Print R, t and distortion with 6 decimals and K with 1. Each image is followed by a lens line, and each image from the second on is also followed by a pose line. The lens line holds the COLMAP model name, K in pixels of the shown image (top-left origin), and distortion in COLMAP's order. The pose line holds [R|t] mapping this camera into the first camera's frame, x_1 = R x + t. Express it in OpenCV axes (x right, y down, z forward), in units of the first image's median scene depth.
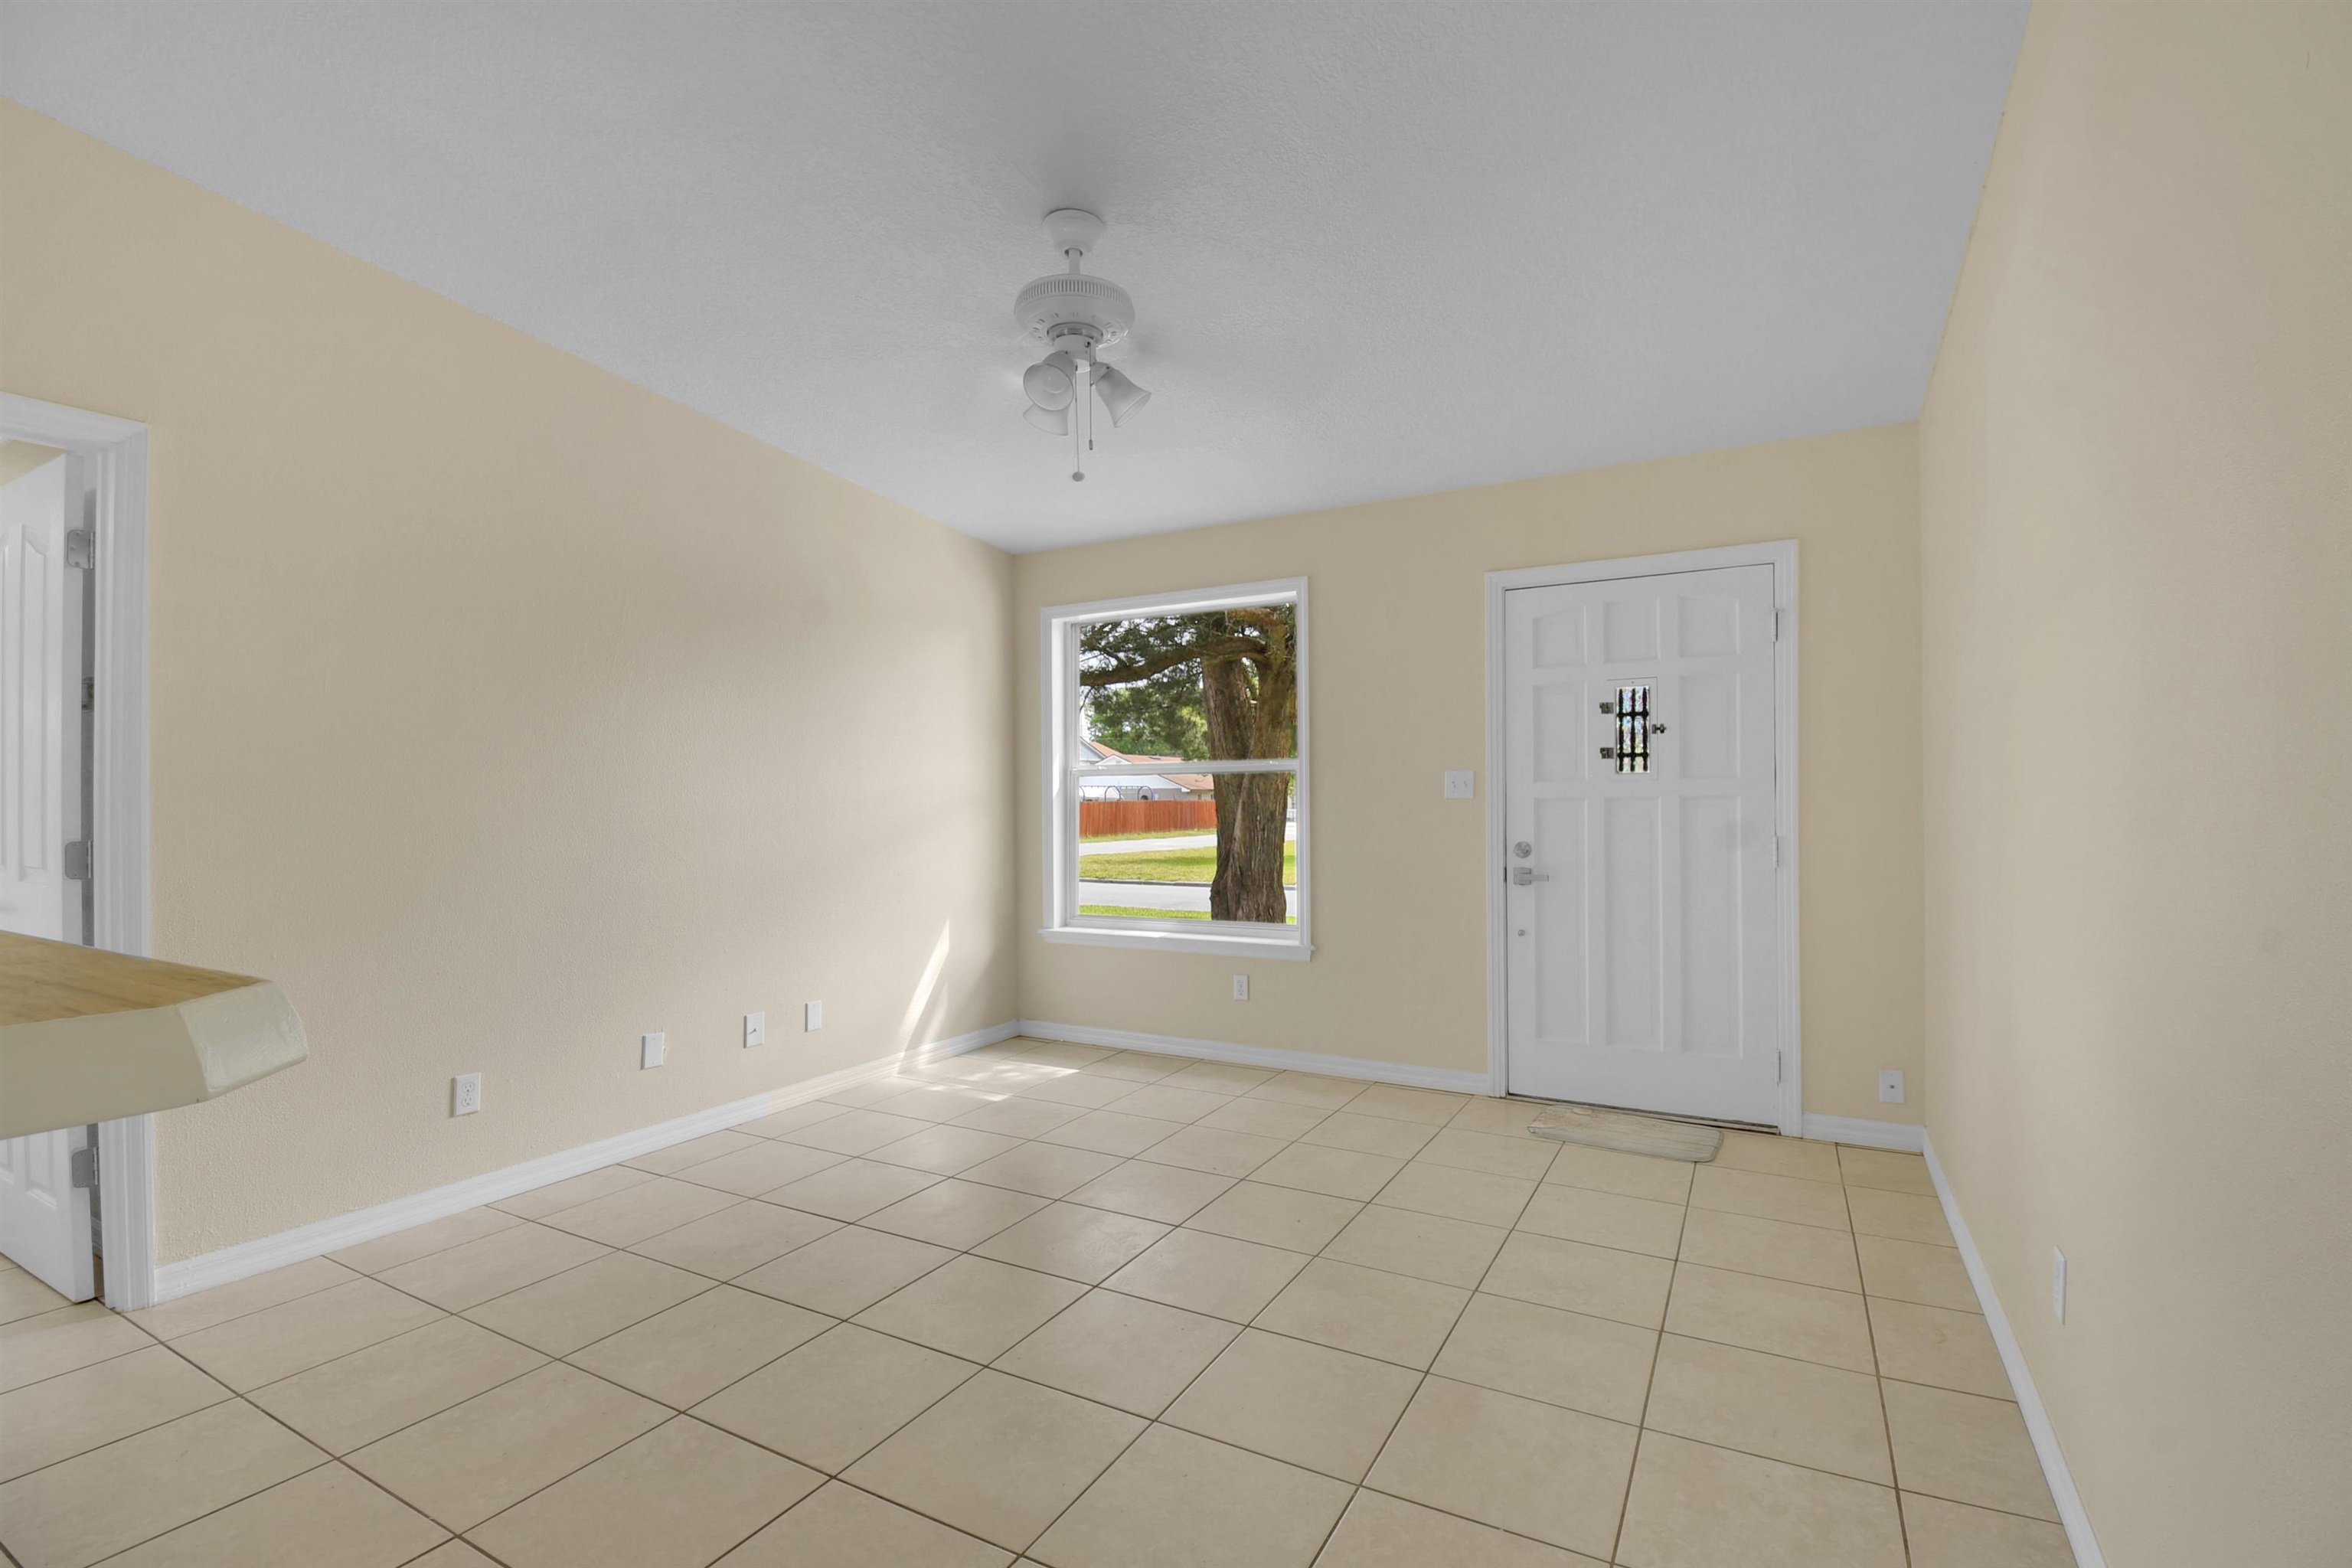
lens RADIAL K [[1067.3, 0, 1214.3], [0, 1067.3, 800.5], [0, 0, 1]] dist [-0.002173, -0.000203]
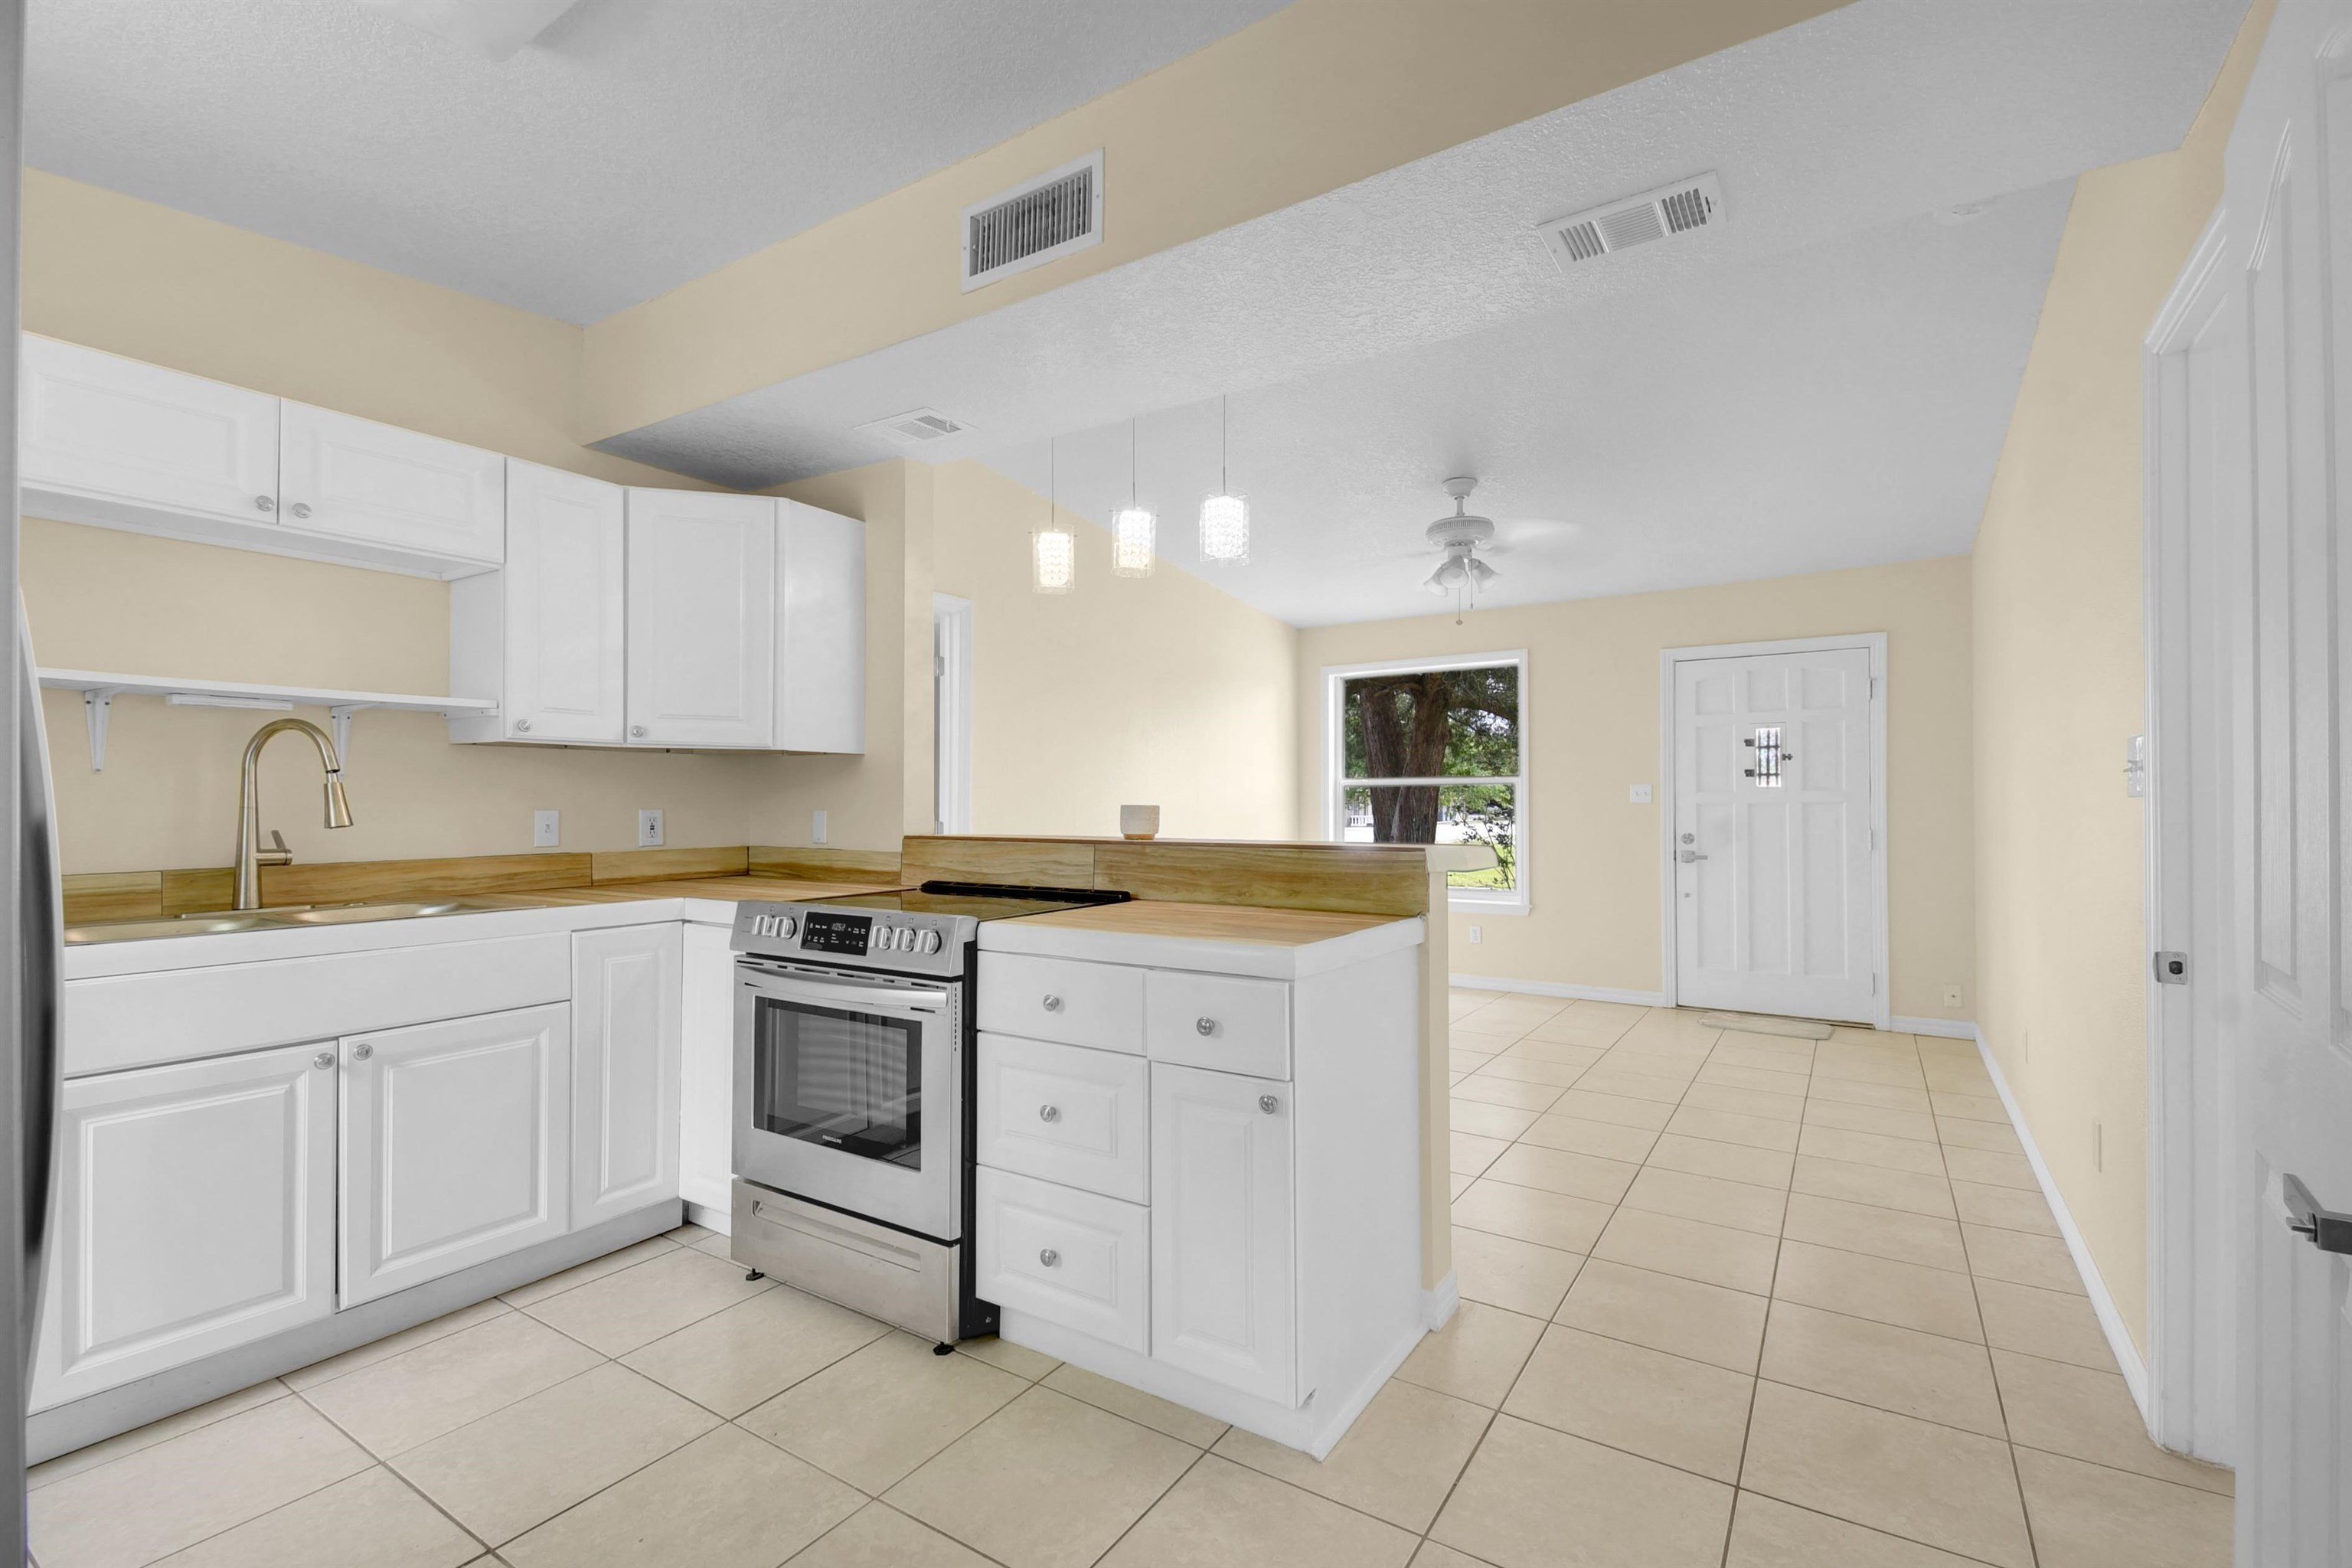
lens RADIAL K [[1060.0, 0, 1213.4], [0, 1060.0, 795.8], [0, 0, 1]] dist [0.033187, -0.000229]
pose [[0.997885, 0.004286, -0.064864, -0.280559], [-0.004921, 0.999942, -0.009627, 0.005018], [0.064819, 0.009926, 0.997848, -0.533306]]
